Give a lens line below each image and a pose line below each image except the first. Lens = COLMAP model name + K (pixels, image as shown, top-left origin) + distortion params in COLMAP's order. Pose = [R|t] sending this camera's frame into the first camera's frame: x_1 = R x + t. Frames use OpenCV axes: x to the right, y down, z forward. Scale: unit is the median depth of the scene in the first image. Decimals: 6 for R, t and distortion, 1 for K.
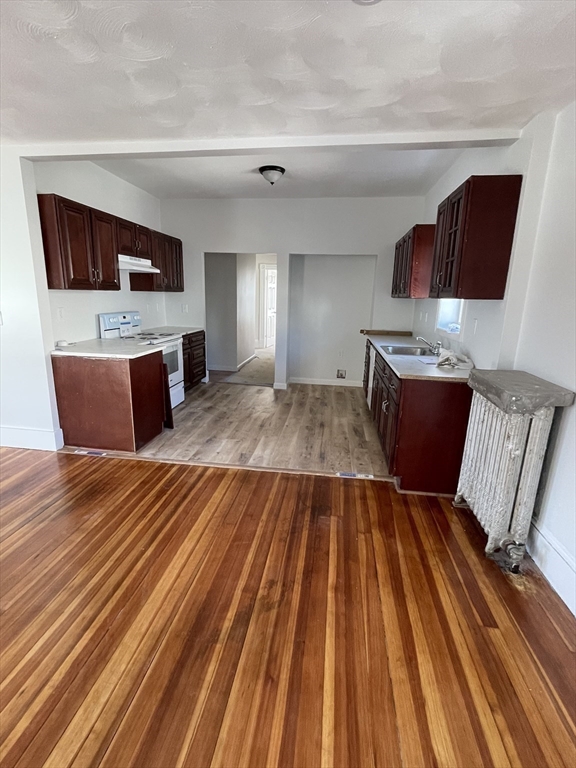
lens RADIAL K [[363.6, 0, 288.0], [0, 363.6, 384.0], [0, 0, 1]] dist [0.003404, 0.000500]
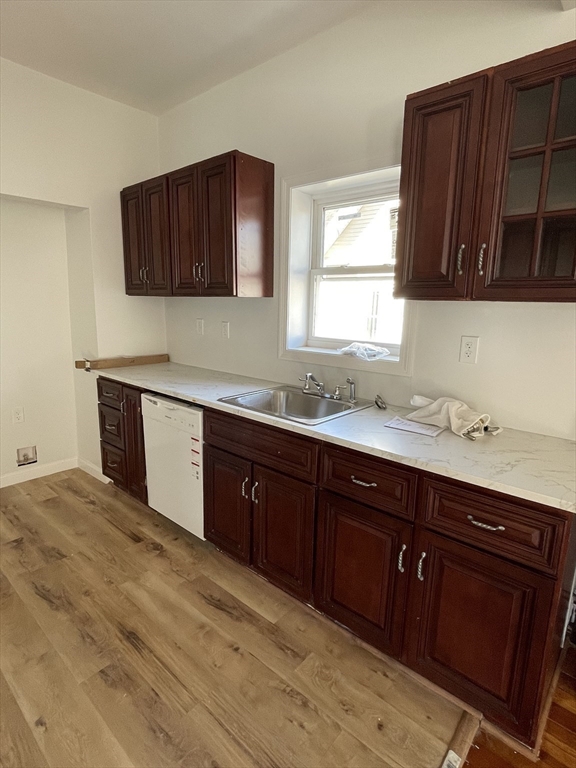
lens RADIAL K [[413.7, 0, 288.0], [0, 413.7, 384.0], [0, 0, 1]] dist [-0.003998, -0.000073]
pose [[0.564453, -0.173320, 0.807064, -0.137709], [0.184857, 0.979418, 0.081047, -0.179173], [-0.804500, 0.103444, 0.584875, 0.737555]]
